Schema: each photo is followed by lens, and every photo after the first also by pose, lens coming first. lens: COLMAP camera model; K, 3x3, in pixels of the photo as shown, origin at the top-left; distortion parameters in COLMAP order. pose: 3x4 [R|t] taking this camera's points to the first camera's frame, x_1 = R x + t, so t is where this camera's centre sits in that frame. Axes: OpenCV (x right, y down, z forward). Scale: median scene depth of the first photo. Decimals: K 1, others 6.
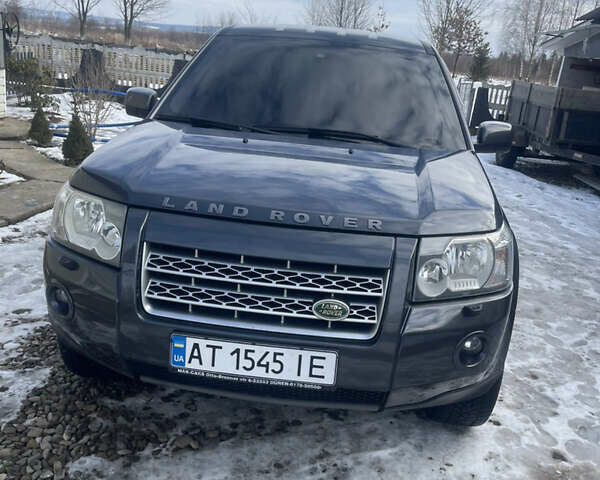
lens RADIAL K [[607.1, 0, 312.8], [0, 607.1, 231.9], [0, 0, 1]] dist [0.037537, 0.000000]
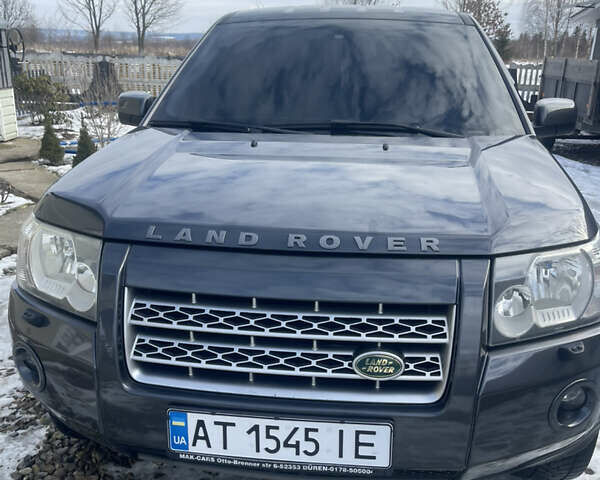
lens RADIAL K [[607.1, 0, 311.1], [0, 607.1, 239.0], [0, 0, 1]] dist [0.037537, 0.000000]
pose [[0.996632, -0.066087, -0.048557, -0.004235], [0.066737, 0.997700, 0.011879, -0.029559], [0.047660, -0.015080, 0.998750, 0.203149]]
